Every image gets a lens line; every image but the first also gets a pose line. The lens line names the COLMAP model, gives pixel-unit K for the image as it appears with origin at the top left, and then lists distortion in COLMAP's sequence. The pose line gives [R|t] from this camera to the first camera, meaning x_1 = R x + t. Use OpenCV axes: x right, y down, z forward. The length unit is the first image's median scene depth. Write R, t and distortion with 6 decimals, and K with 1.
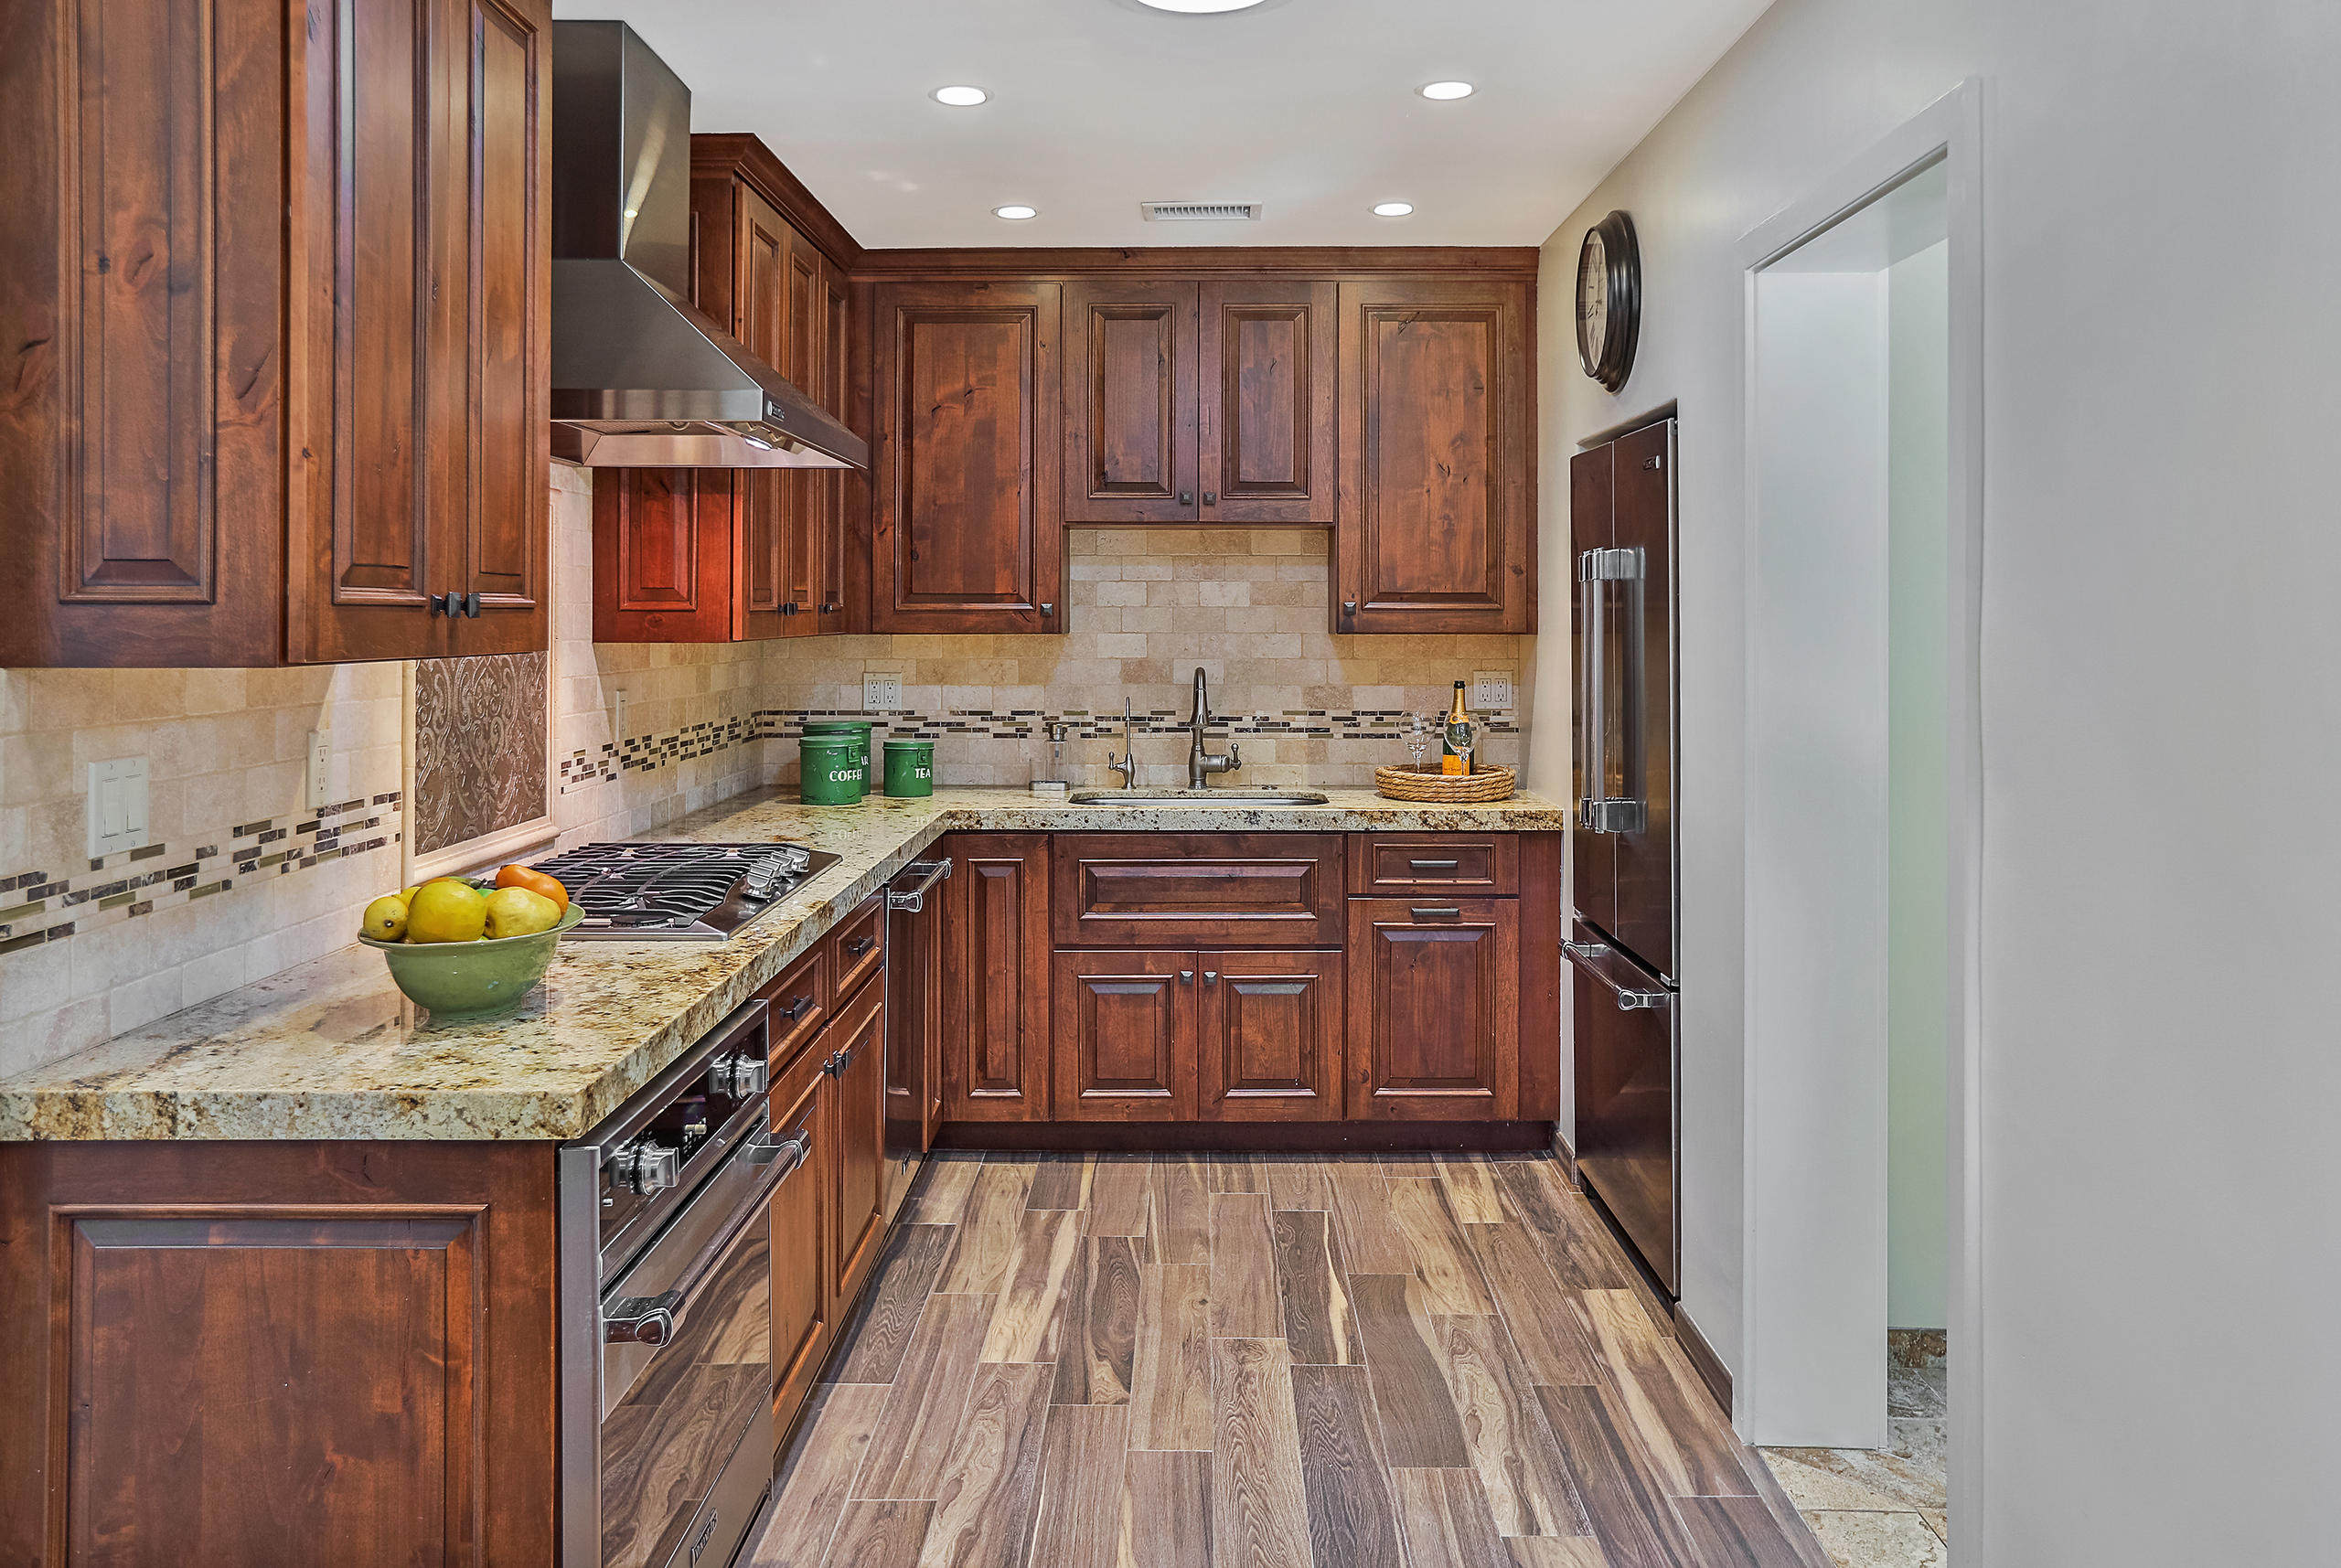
lens RADIAL K [[1765.7, 0, 1170.5], [0, 1765.7, 784.0], [0, 0, 1]] dist [0.000933, 0.001342]
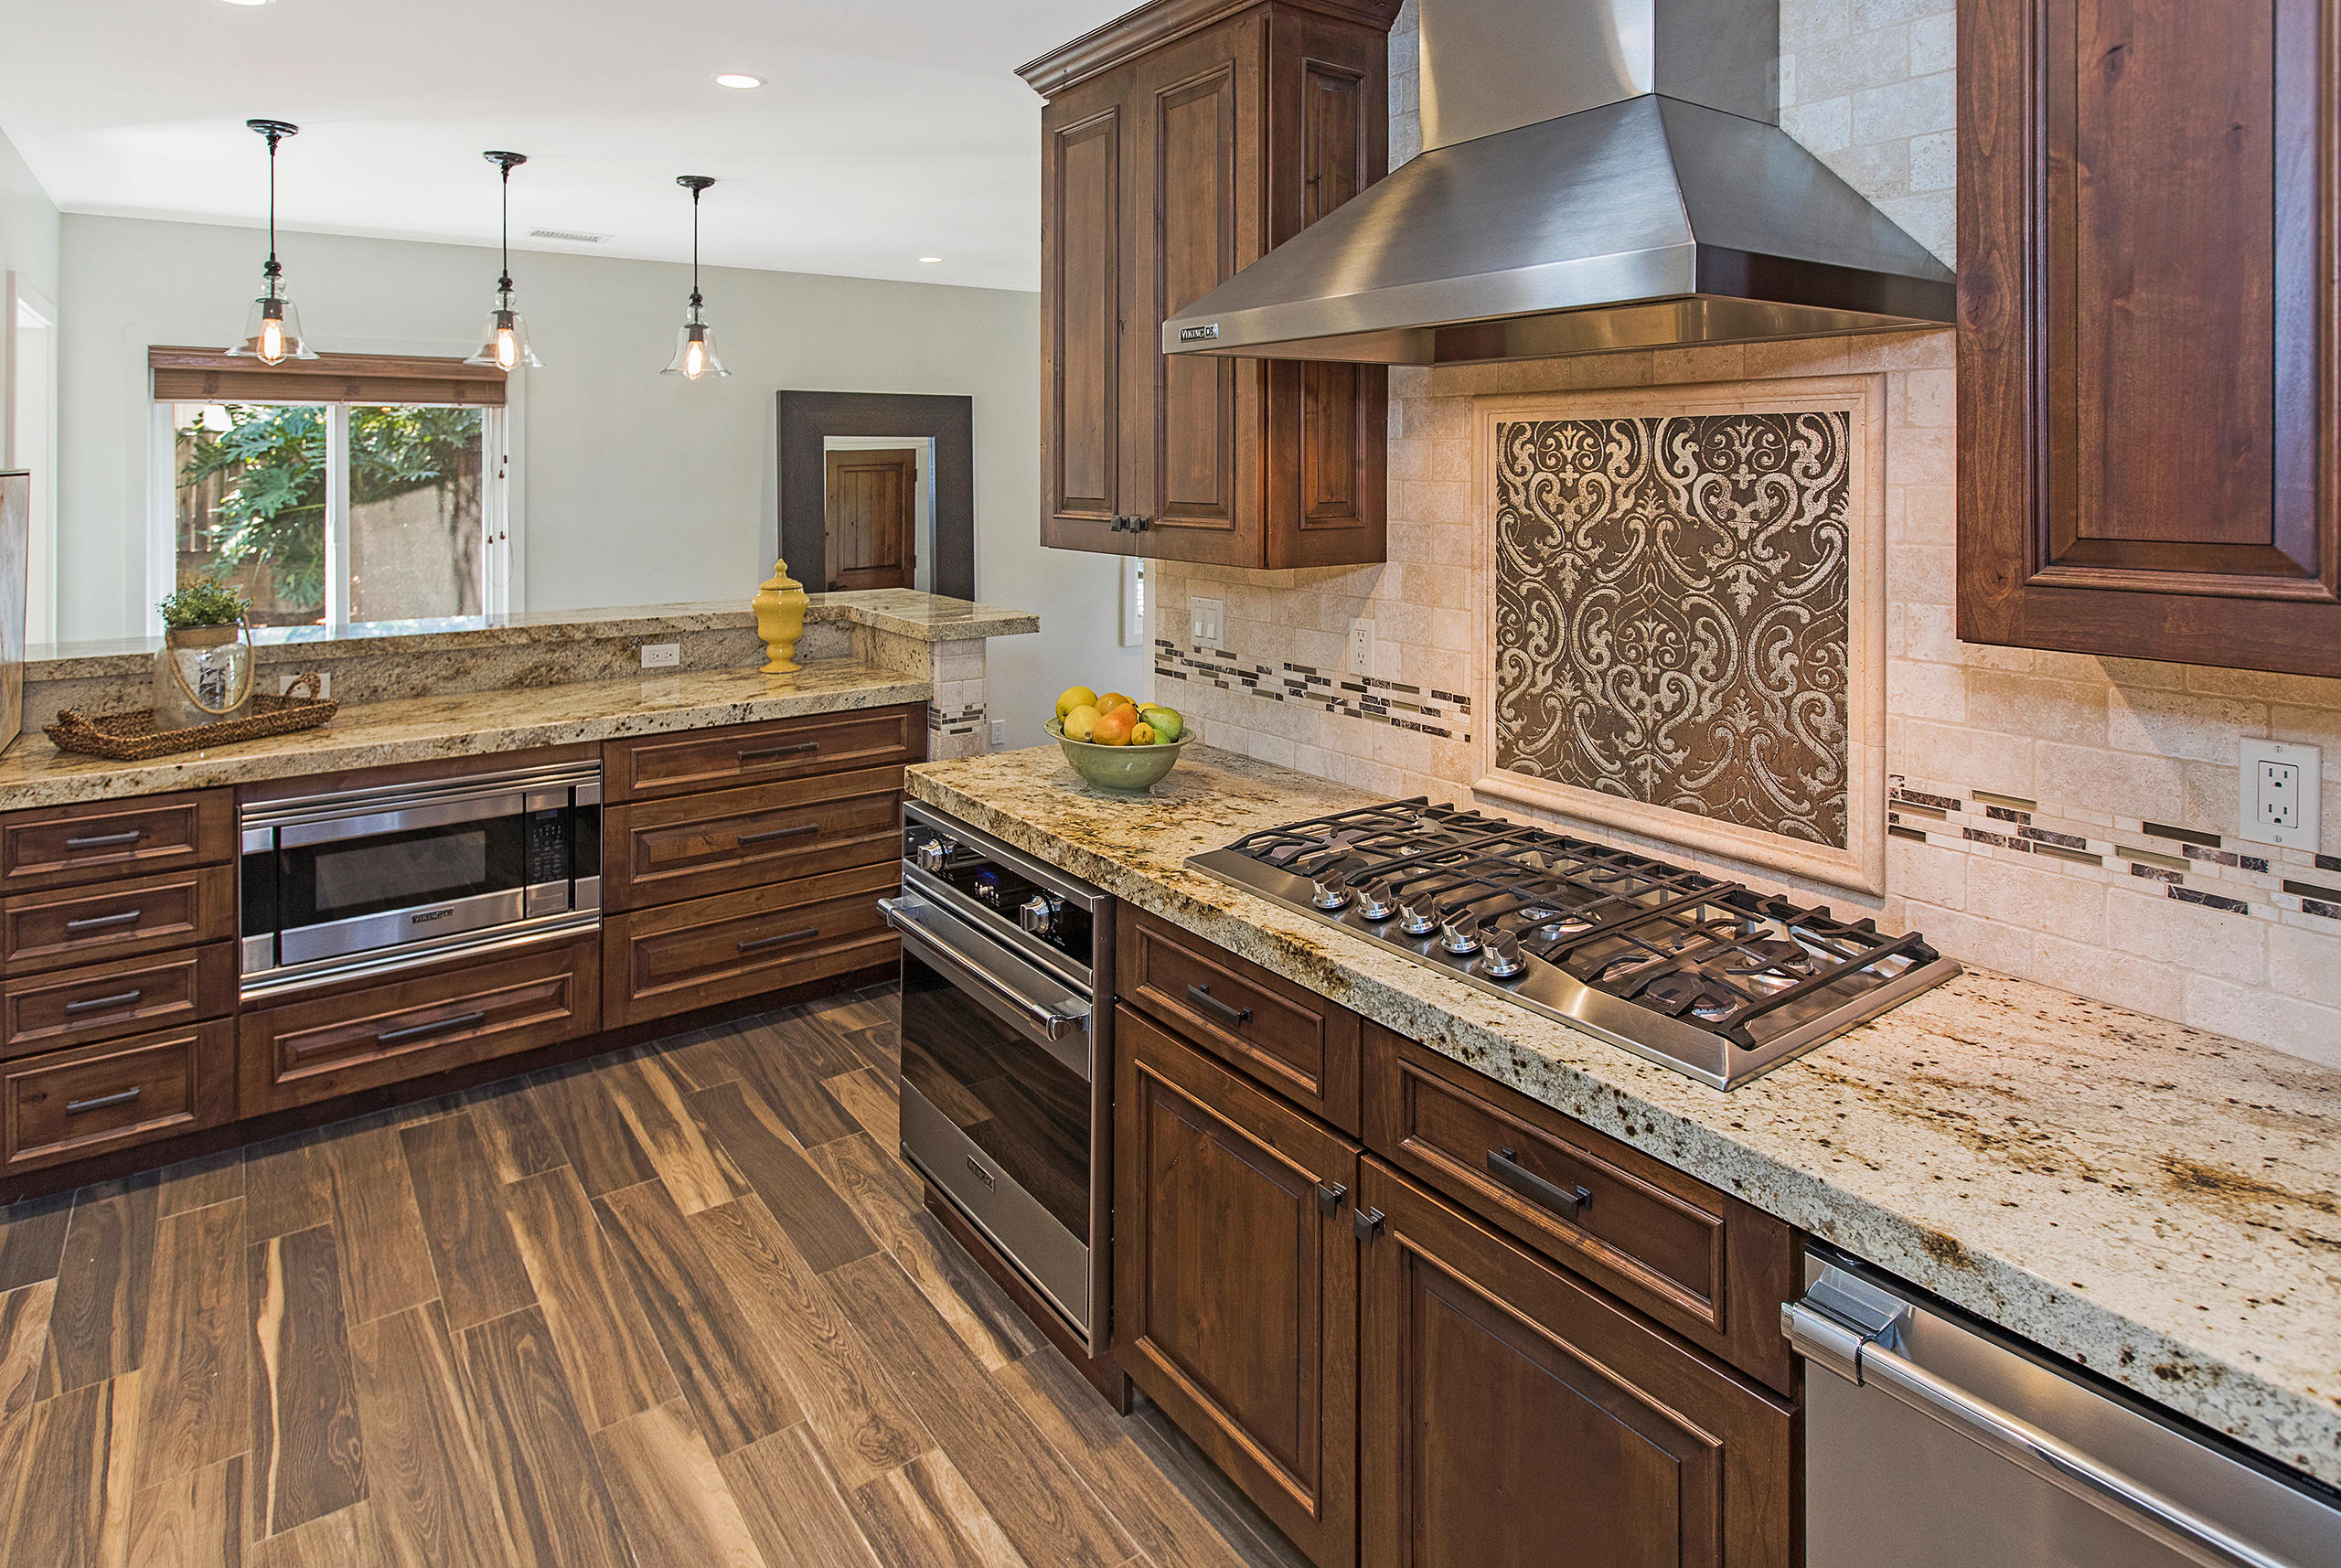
lens RADIAL K [[1273.3, 0, 1170.5], [0, 1273.3, 784.0], [0, 0, 1]] dist [-0.000448, -0.000113]
pose [[-0.802198, 0.150634, -0.577743, 0.201575], [-0.052287, 0.946208, 0.319305, -0.220025], [0.594764, 0.286354, -0.751170, 1.771710]]
